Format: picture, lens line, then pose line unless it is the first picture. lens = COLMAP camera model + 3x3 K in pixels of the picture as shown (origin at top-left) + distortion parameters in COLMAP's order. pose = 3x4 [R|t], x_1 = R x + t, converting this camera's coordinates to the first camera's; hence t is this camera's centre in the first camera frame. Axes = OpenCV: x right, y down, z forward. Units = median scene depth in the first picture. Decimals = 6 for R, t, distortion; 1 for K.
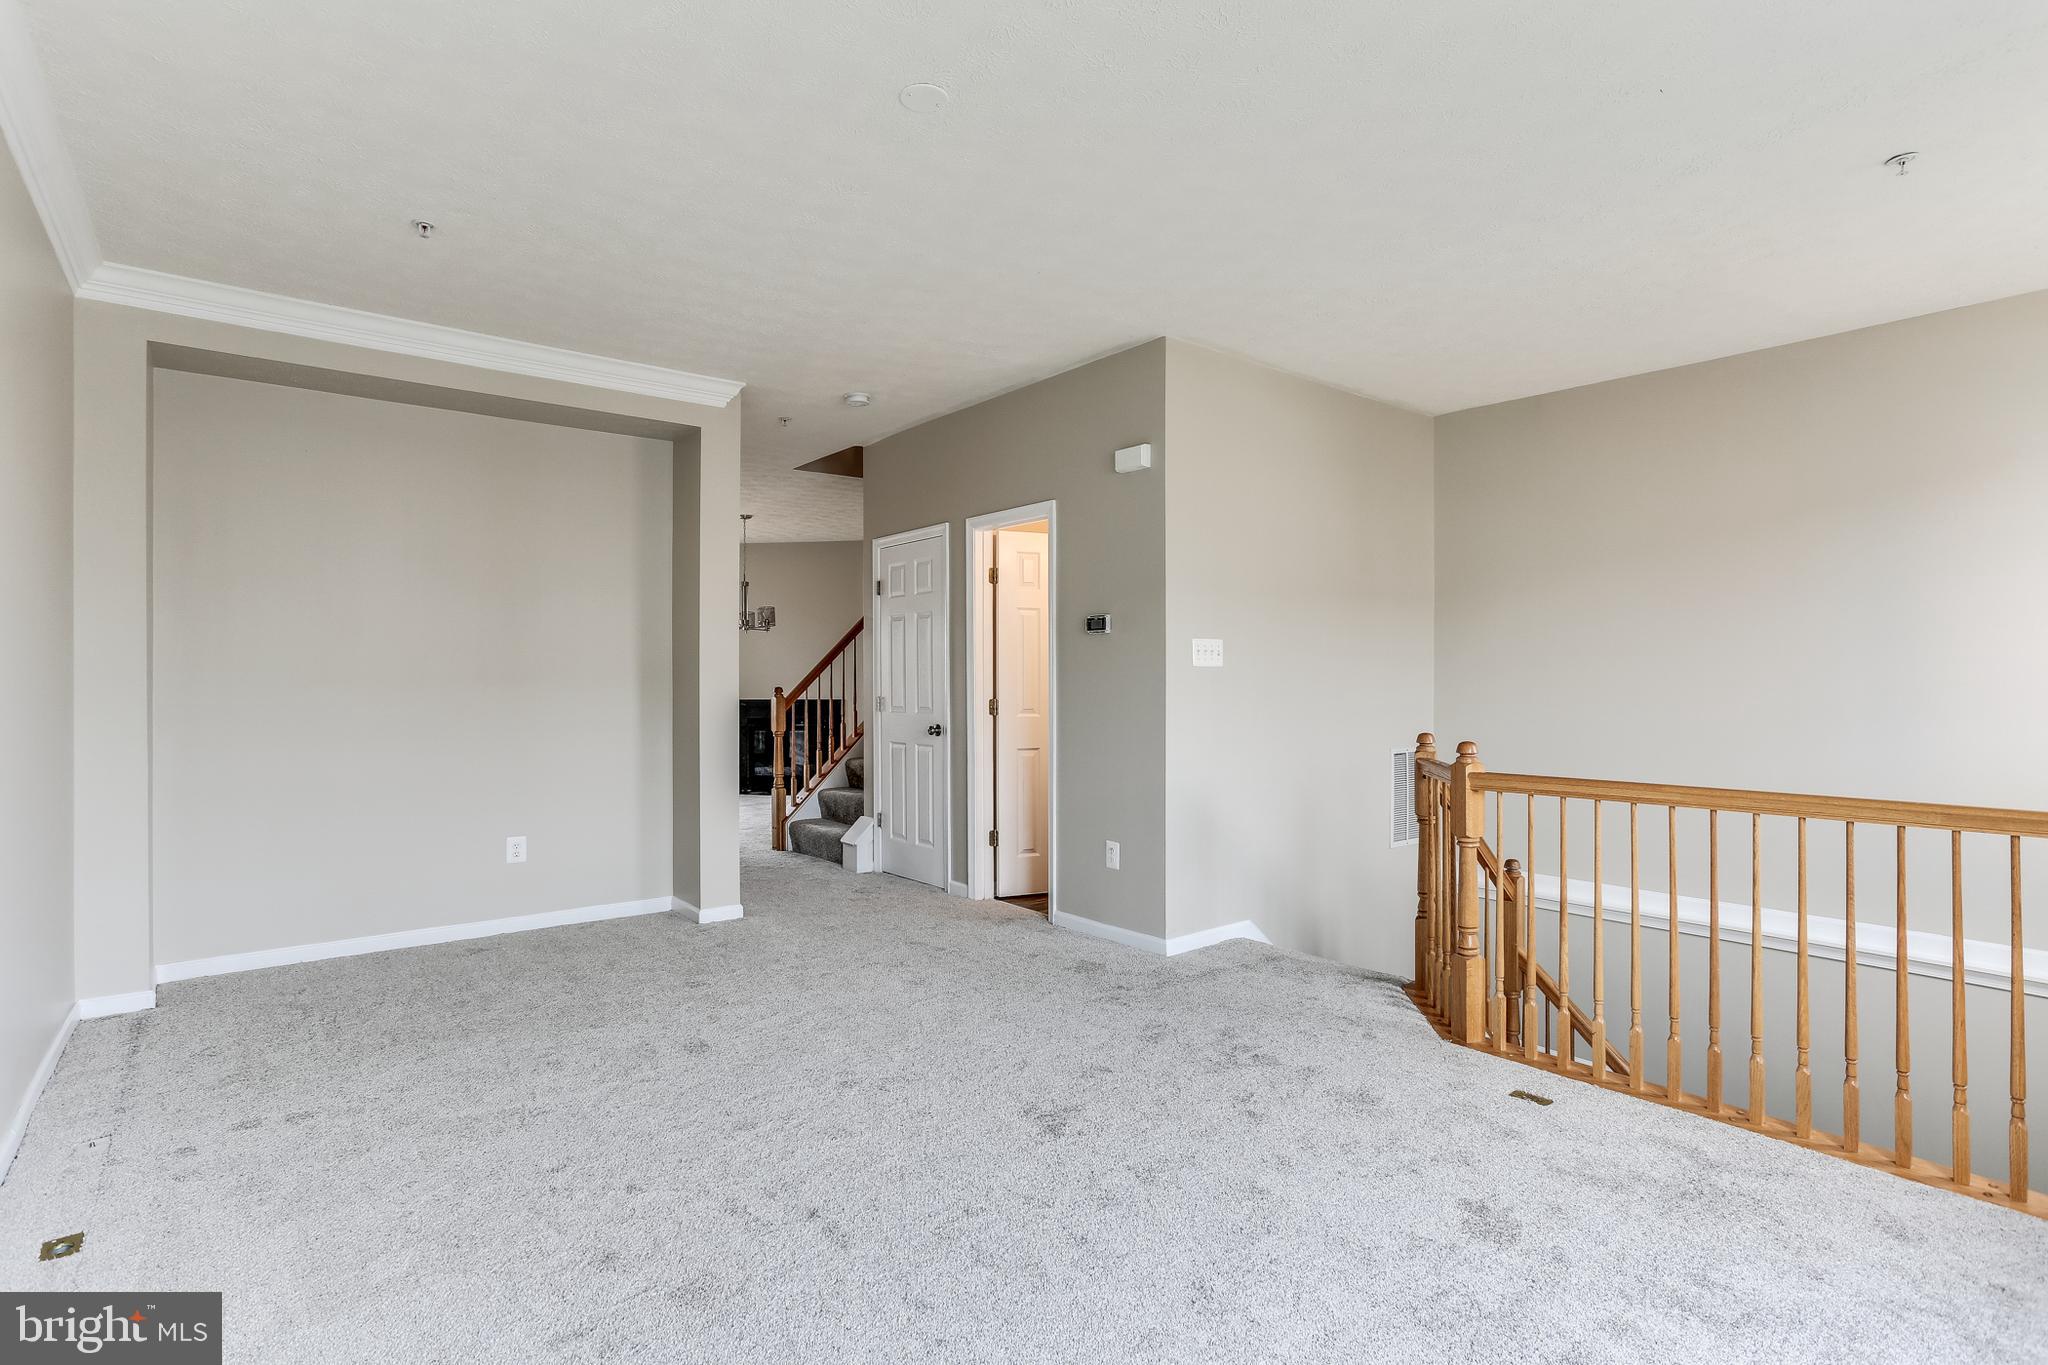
lens RADIAL K [[1005.4, 0, 1016.1], [0, 1005.4, 676.4], [0, 0, 1]] dist [-0.030561, 0.015899]
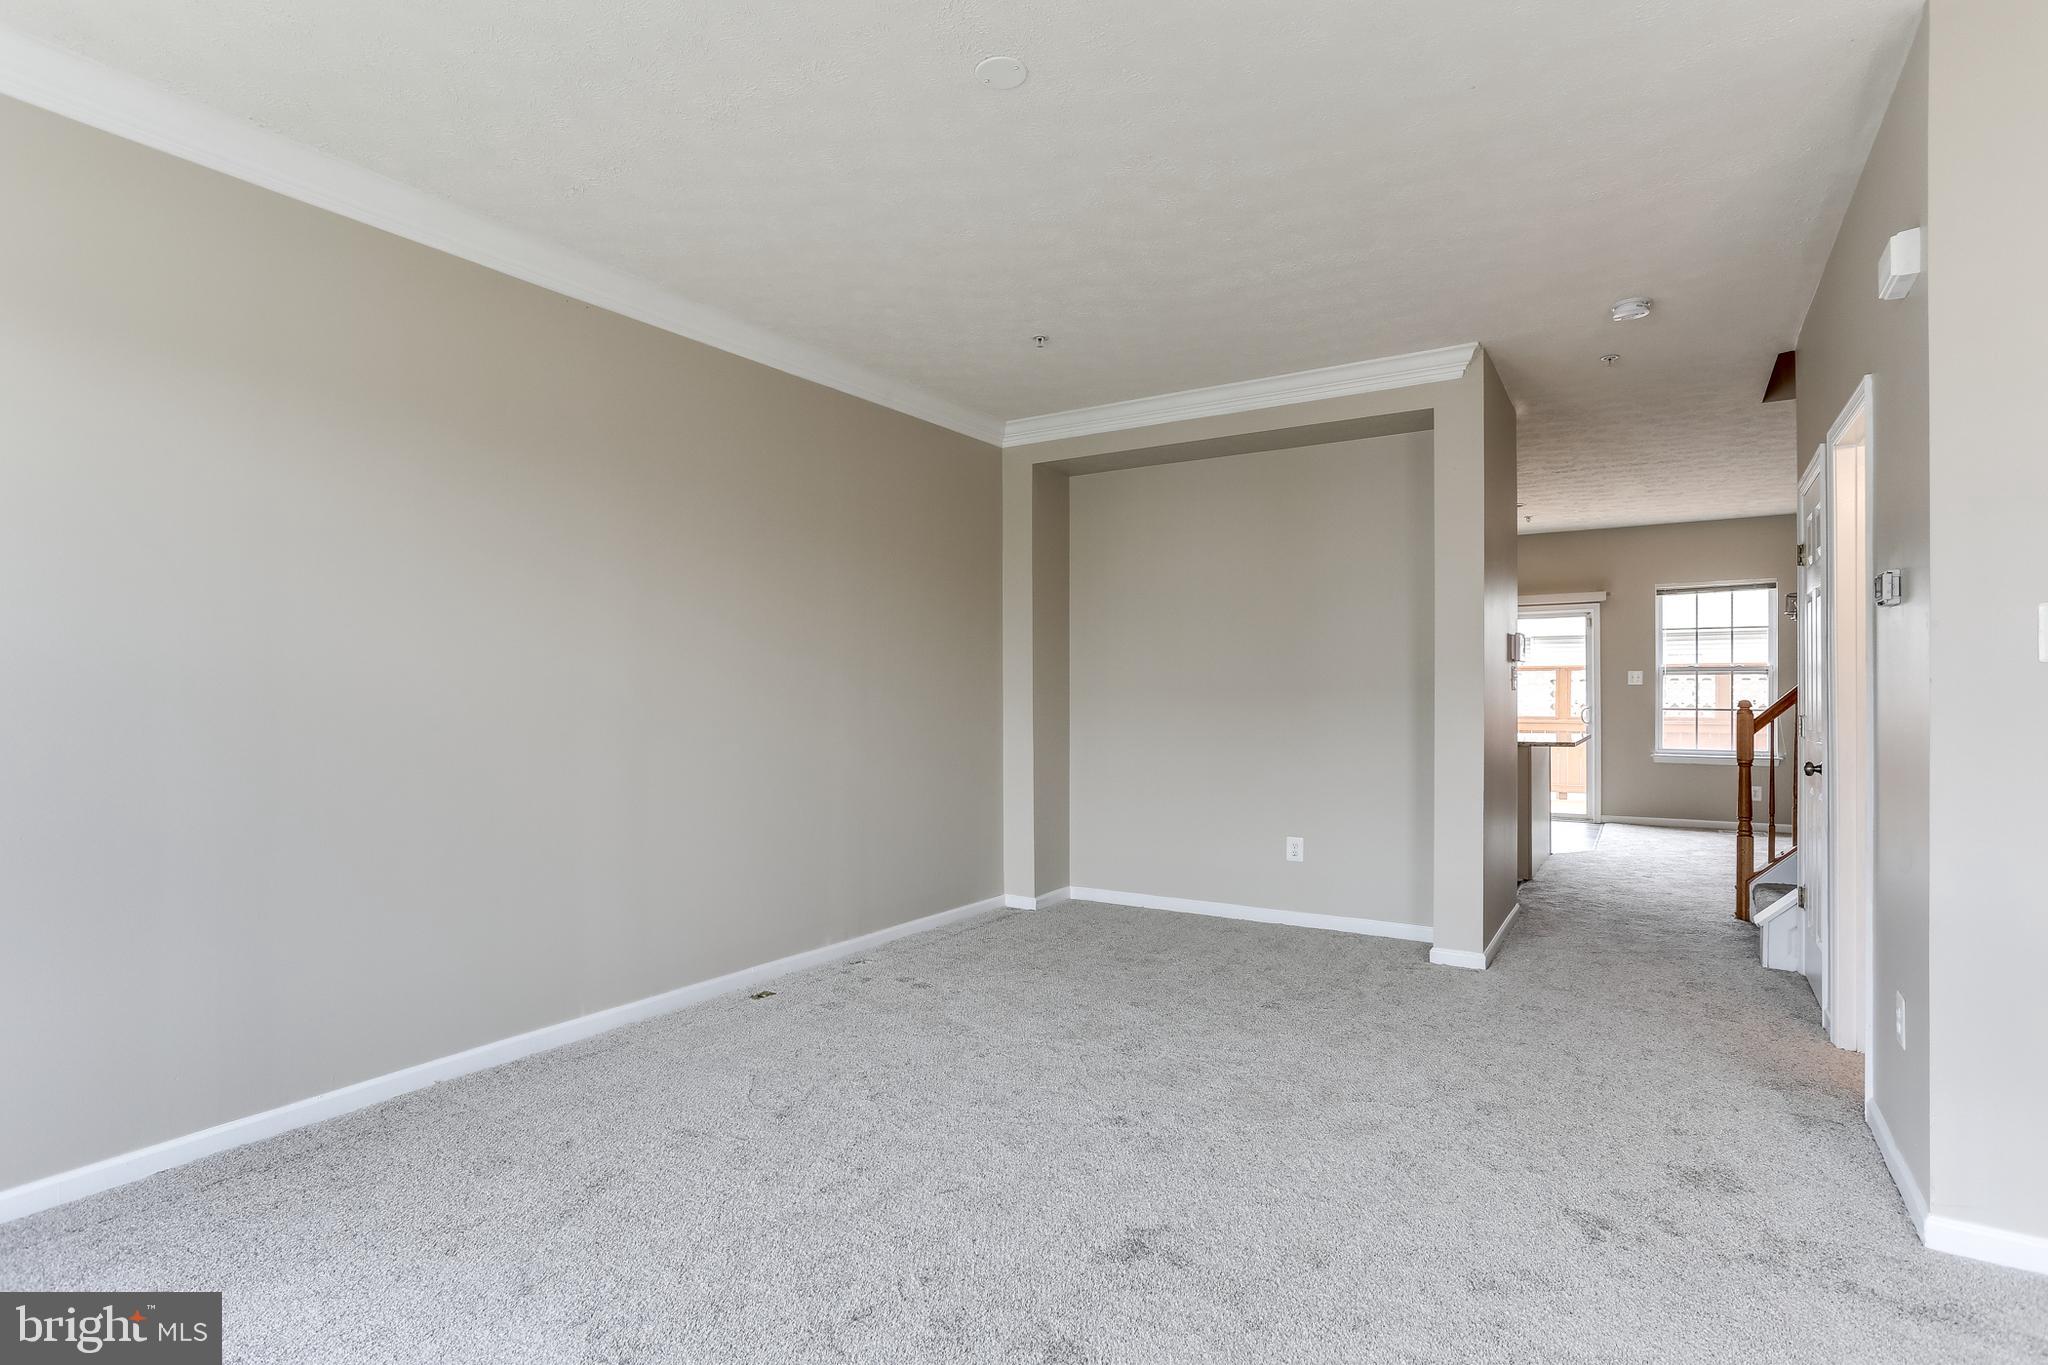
lens RADIAL K [[1005.4, 0, 1025.7], [0, 1005.4, 695.3], [0, 0, 1]] dist [-0.030561, 0.015899]
pose [[0.319291, 0.002741, -0.947653, 0.472974], [0.005880, 0.999971, 0.004874, 0.000927], [0.947638, -0.007129, 0.319266, 0.420760]]
